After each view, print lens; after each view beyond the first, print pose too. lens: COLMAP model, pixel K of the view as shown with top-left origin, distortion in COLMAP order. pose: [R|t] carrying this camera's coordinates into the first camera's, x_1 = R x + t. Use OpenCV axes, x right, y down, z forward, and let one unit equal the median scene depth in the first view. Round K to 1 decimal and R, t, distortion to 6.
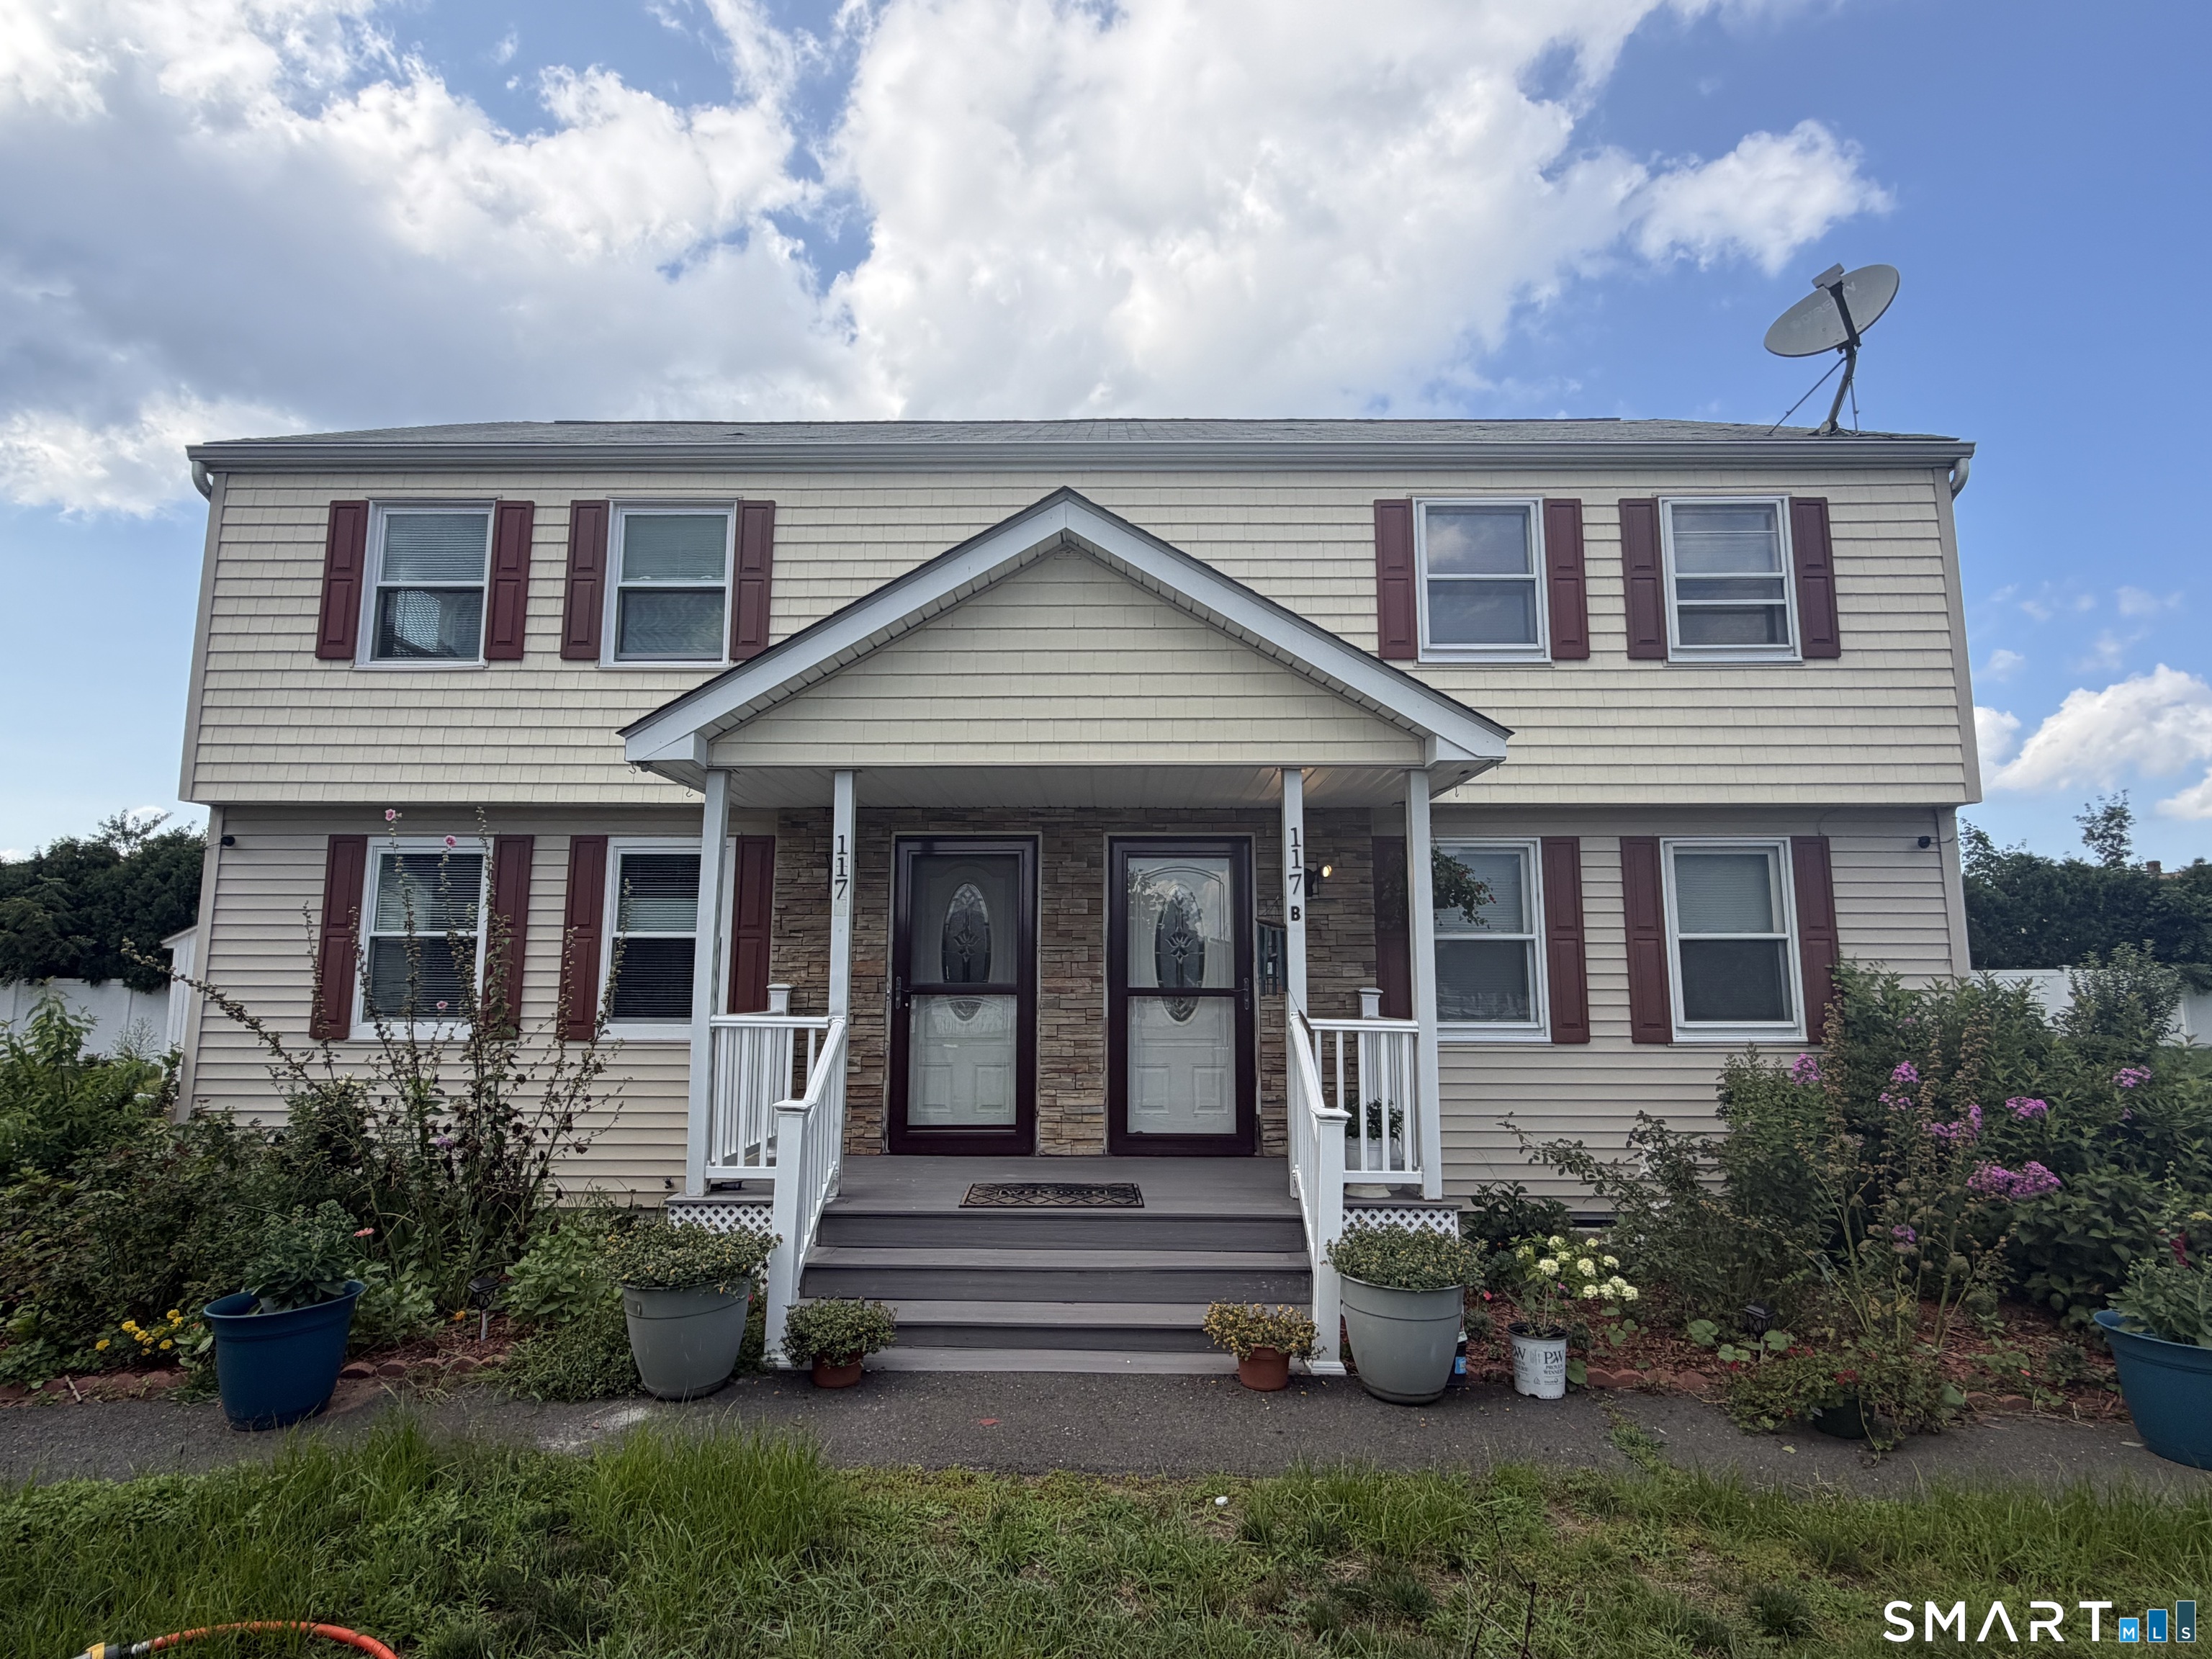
lens RADIAL K [[1147.4, 0, 1106.0], [0, 1147.4, 829.5], [0, 0, 1]] dist [0.000903, 0.000158]
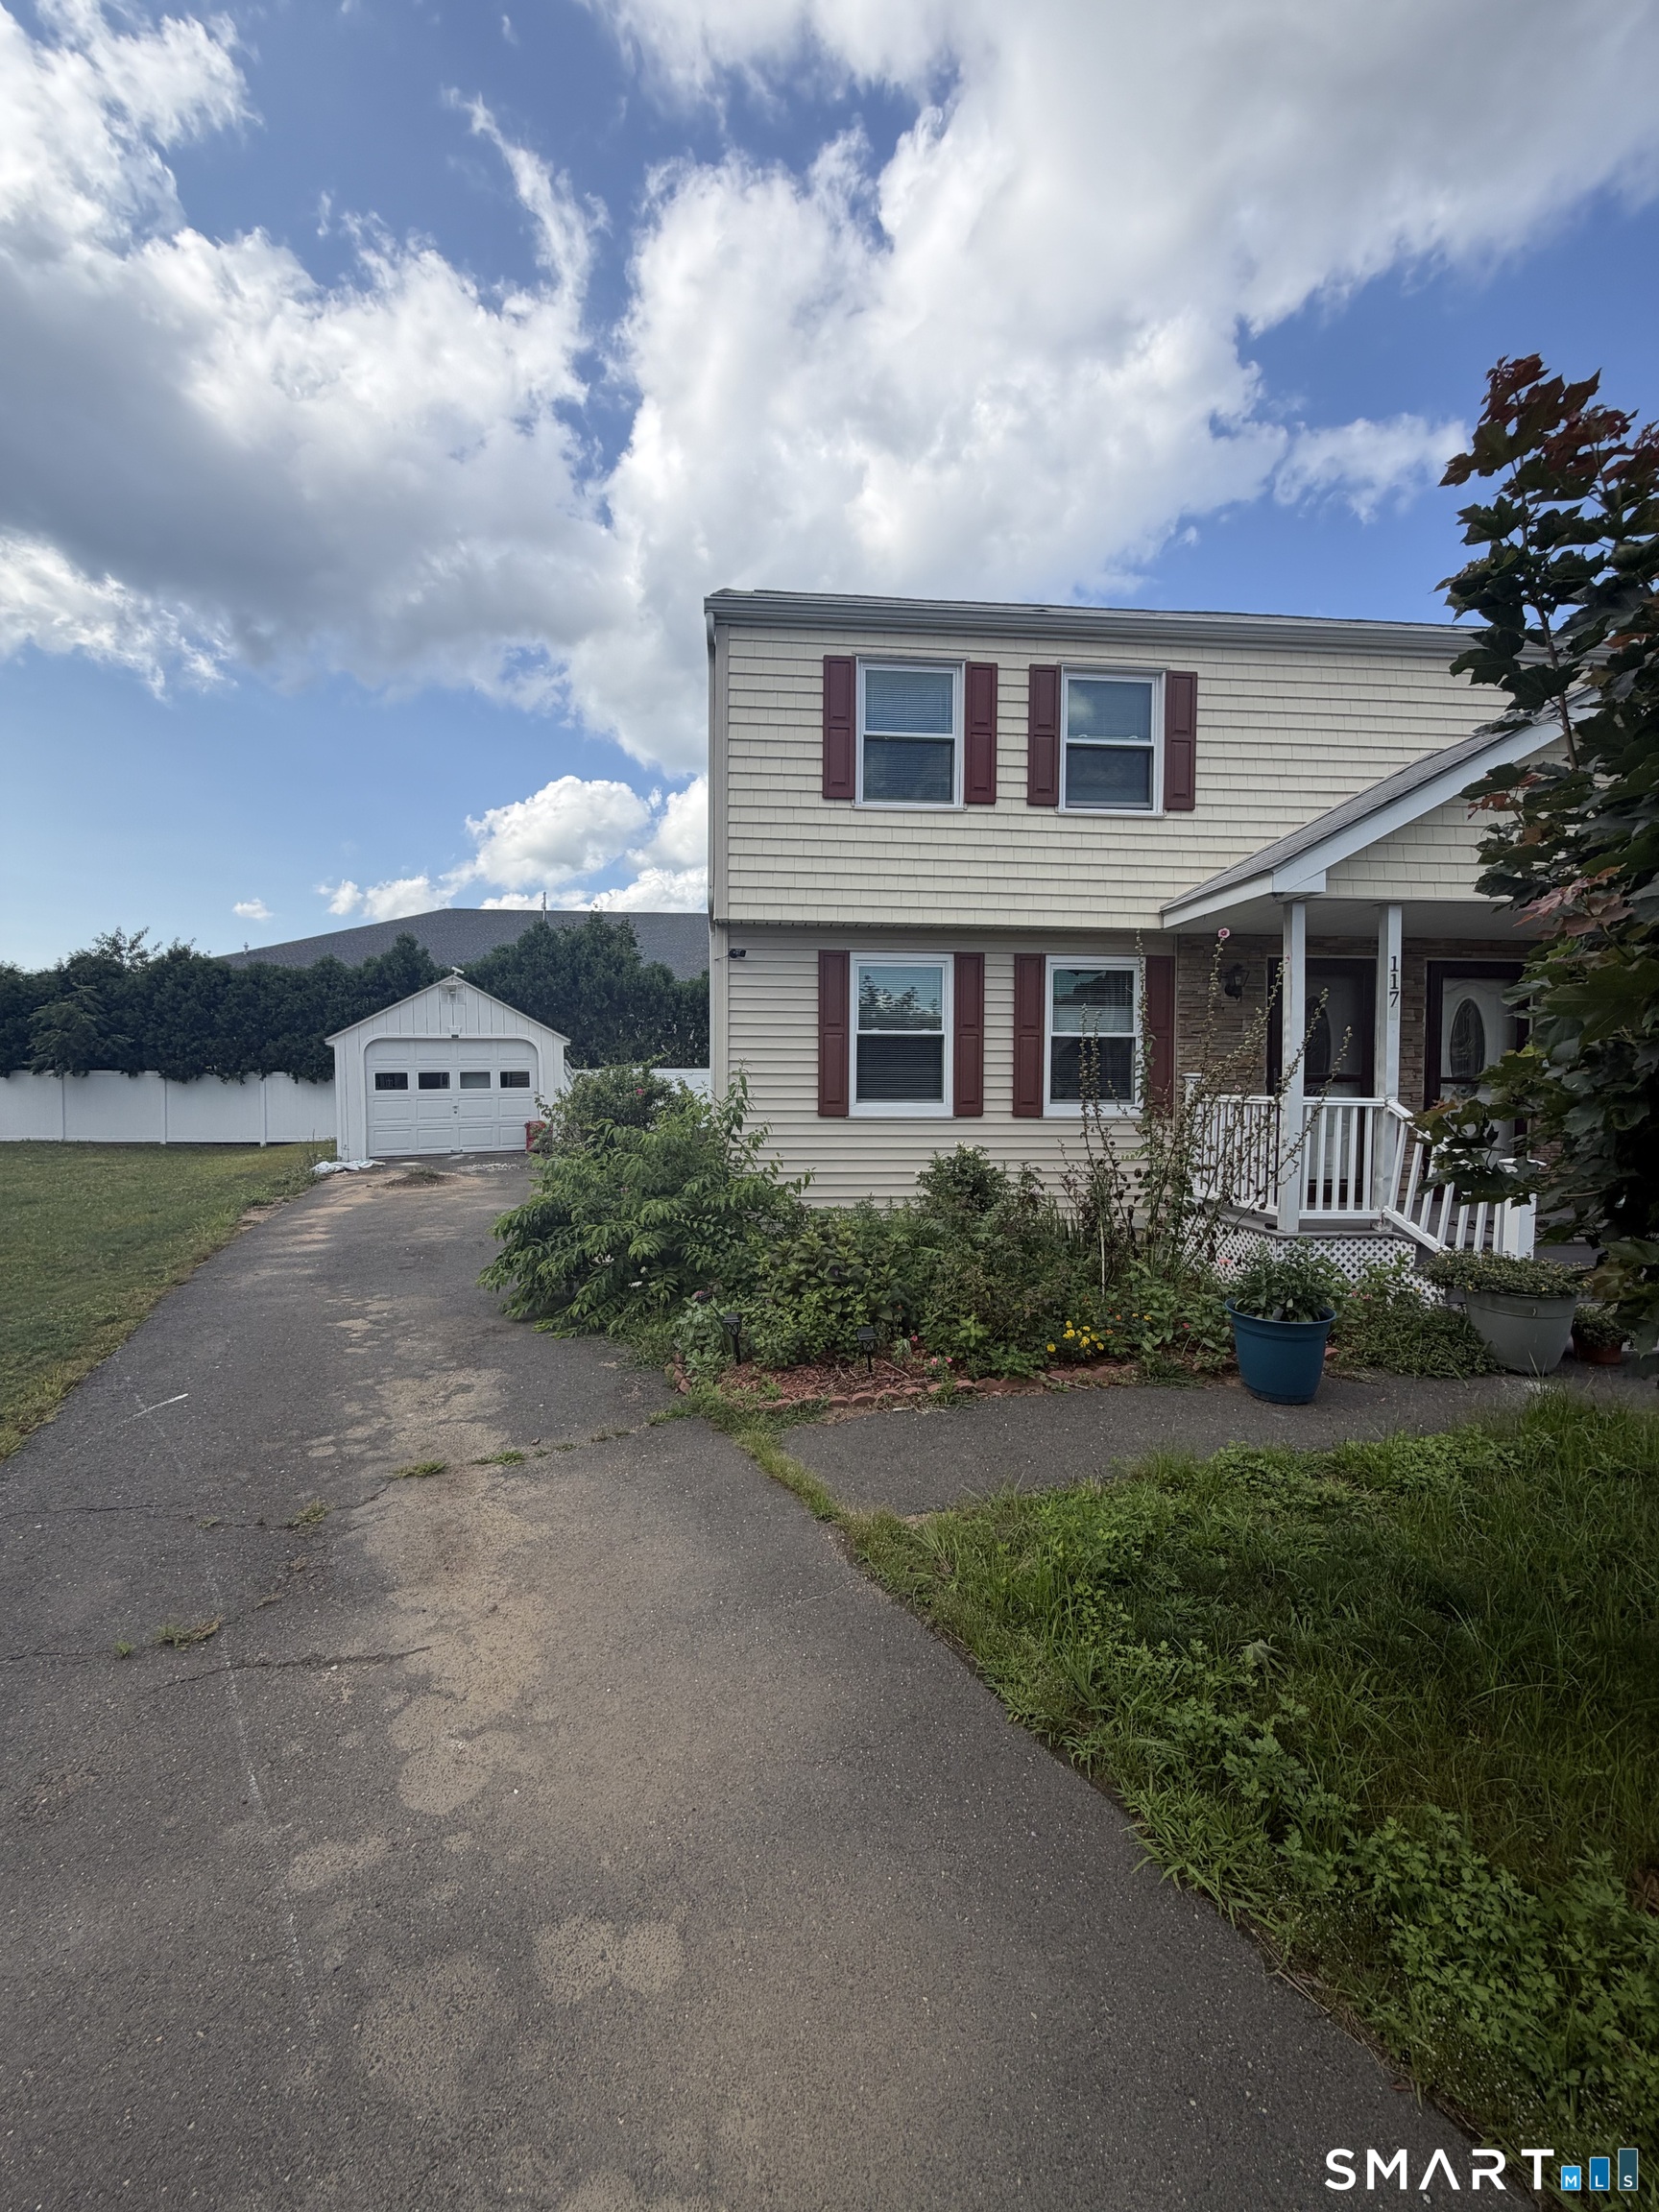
lens RADIAL K [[891.2, 0, 826.5], [0, 891.2, 1096.4], [0, 0, 1]] dist [-0.002311, 0.000135]
pose [[0.995639, -0.000615, 0.093292, -0.759214], [-0.013763, 0.988070, 0.153389, 0.012796], [-0.092273, -0.154004, 0.983752, 0.056005]]
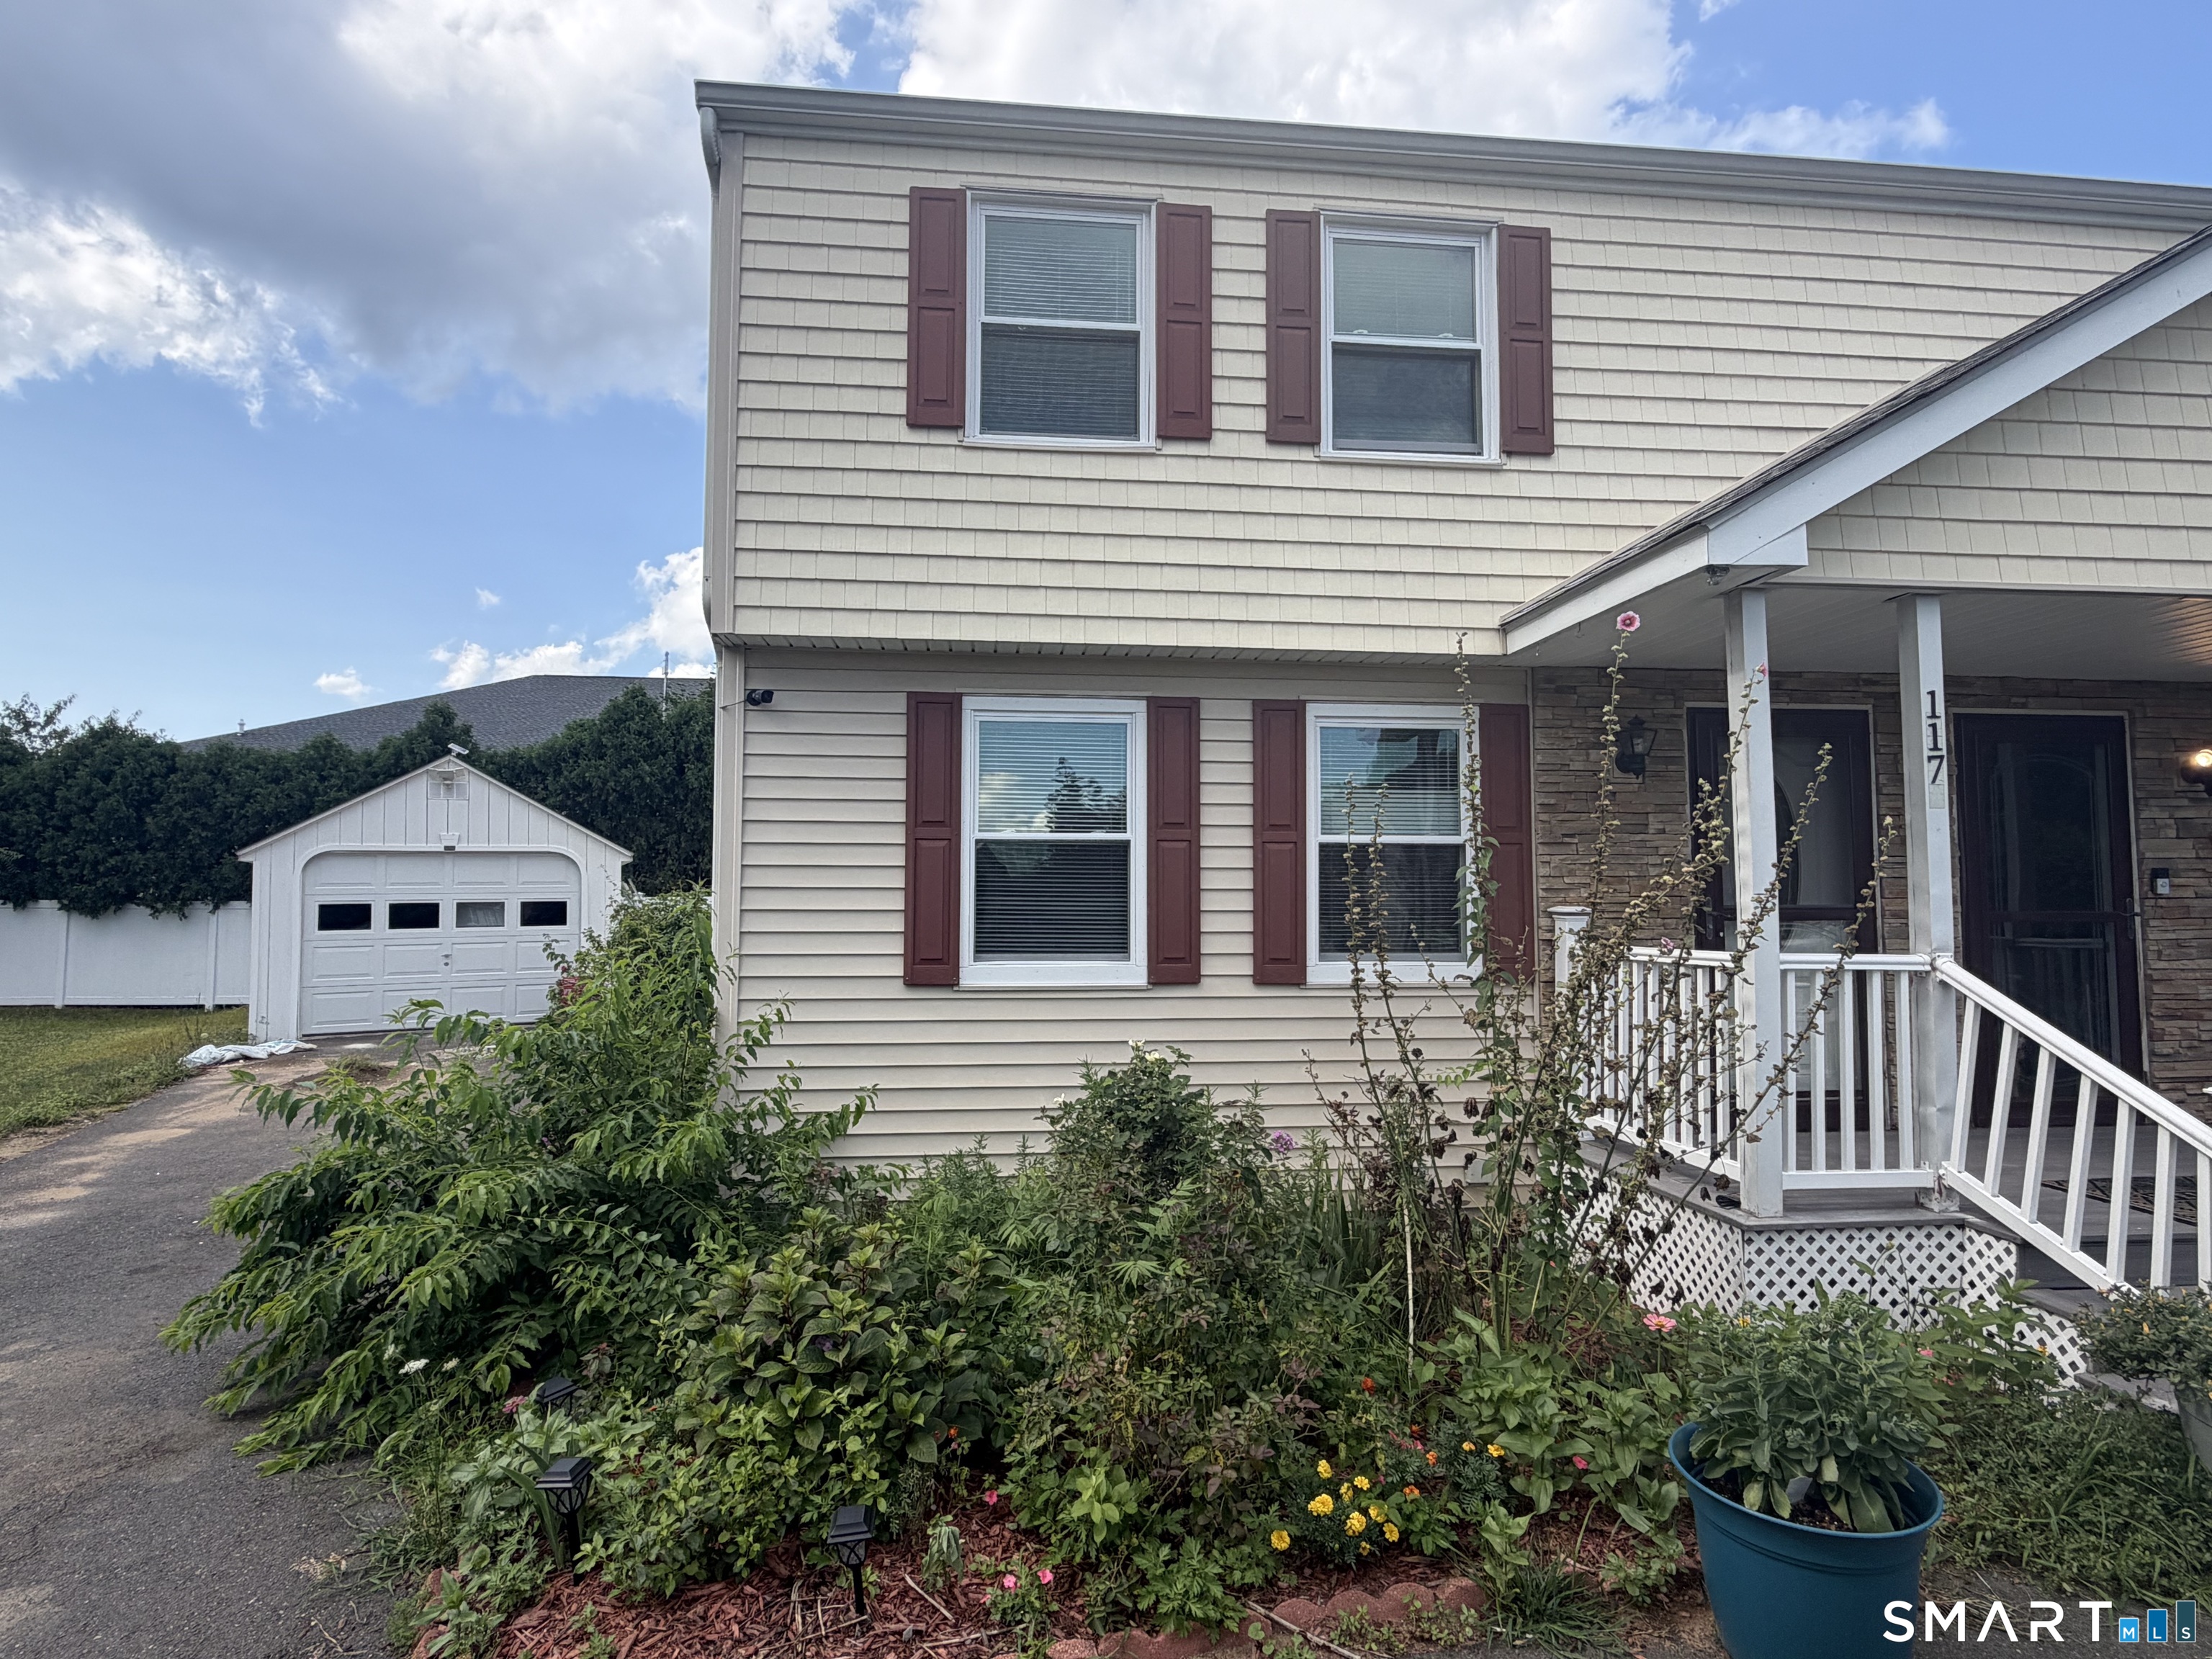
lens RADIAL K [[1166.6, 0, 1106.0], [0, 1166.6, 829.5], [0, 0, 1]] dist [-0.000107, 0.000297]
pose [[0.993451, 0.005551, 0.114122, -0.640615], [-0.013506, 0.997522, 0.069050, 0.036990], [-0.113456, -0.070139, 0.991064, 0.291924]]
